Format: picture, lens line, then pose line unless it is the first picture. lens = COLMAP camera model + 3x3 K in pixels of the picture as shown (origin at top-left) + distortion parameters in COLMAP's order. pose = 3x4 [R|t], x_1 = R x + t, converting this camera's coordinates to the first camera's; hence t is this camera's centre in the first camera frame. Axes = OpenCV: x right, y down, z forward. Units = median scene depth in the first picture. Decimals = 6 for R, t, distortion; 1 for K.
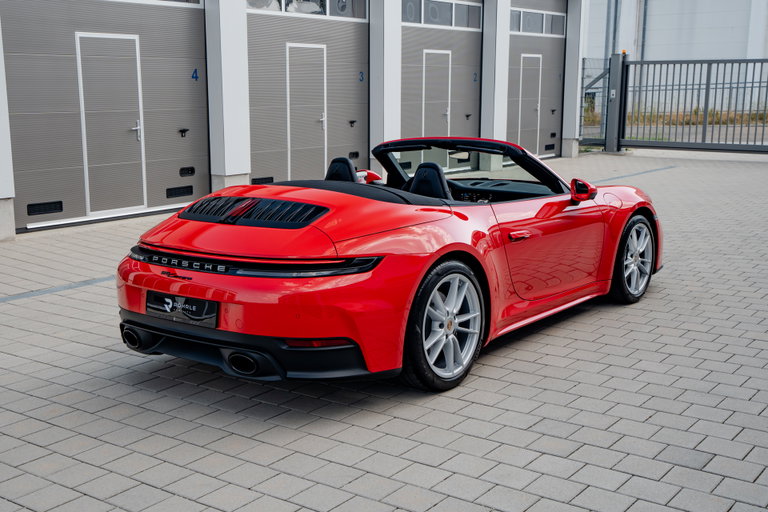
lens RADIAL K [[917.3, 0, 386.2], [0, 917.3, 262.8], [0, 0, 1]] dist [0.041918, 0.000000]
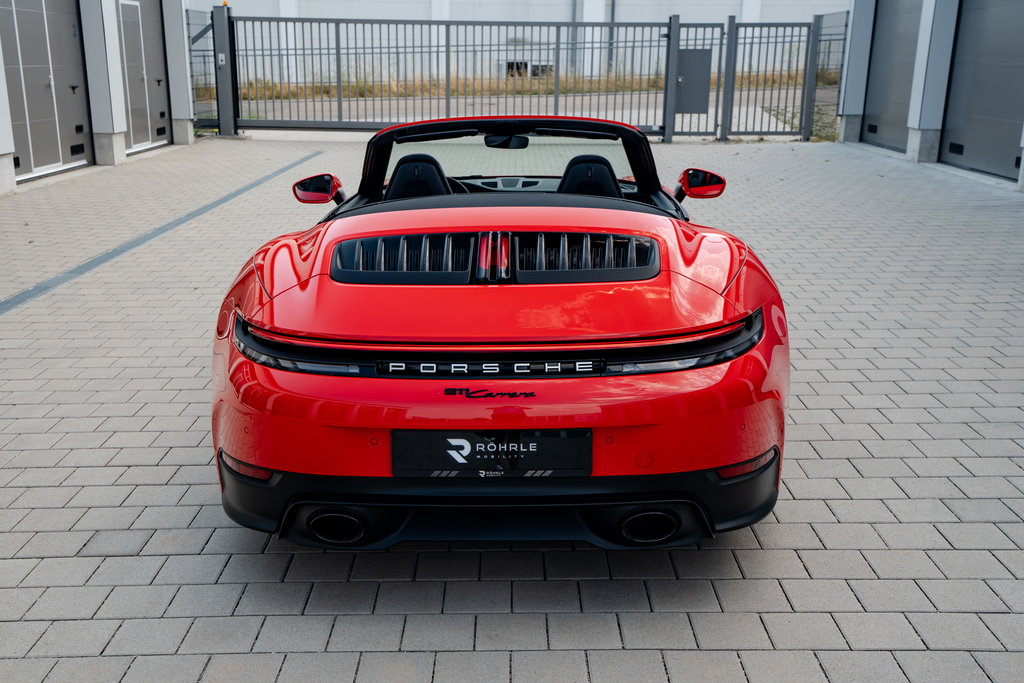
lens RADIAL K [[1068.4, 0, 488.7], [0, 1068.4, 374.1], [0, 0, 1]] dist [0.064033, 0.000000]
pose [[0.813345, -0.161577, 0.558894, -0.131720], [0.105520, 0.985697, 0.131405, -0.017829], [-0.572132, -0.047903, 0.818761, 0.116980]]
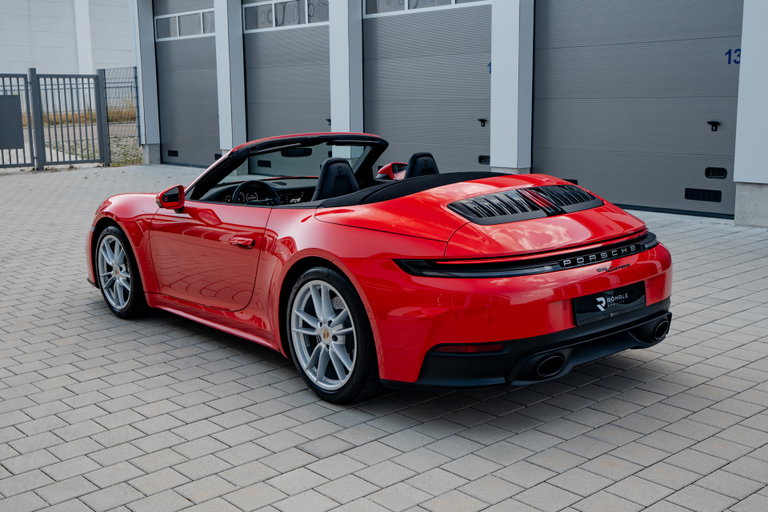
lens RADIAL K [[917.3, 0, 390.0], [0, 917.3, 257.6], [0, 0, 1]] dist [0.041918, 0.000000]
pose [[0.224527, -0.169718, 0.959575, -0.273881], [0.198521, 0.972032, 0.125470, -0.036969], [-0.954032, 0.162324, 0.251940, 0.227851]]
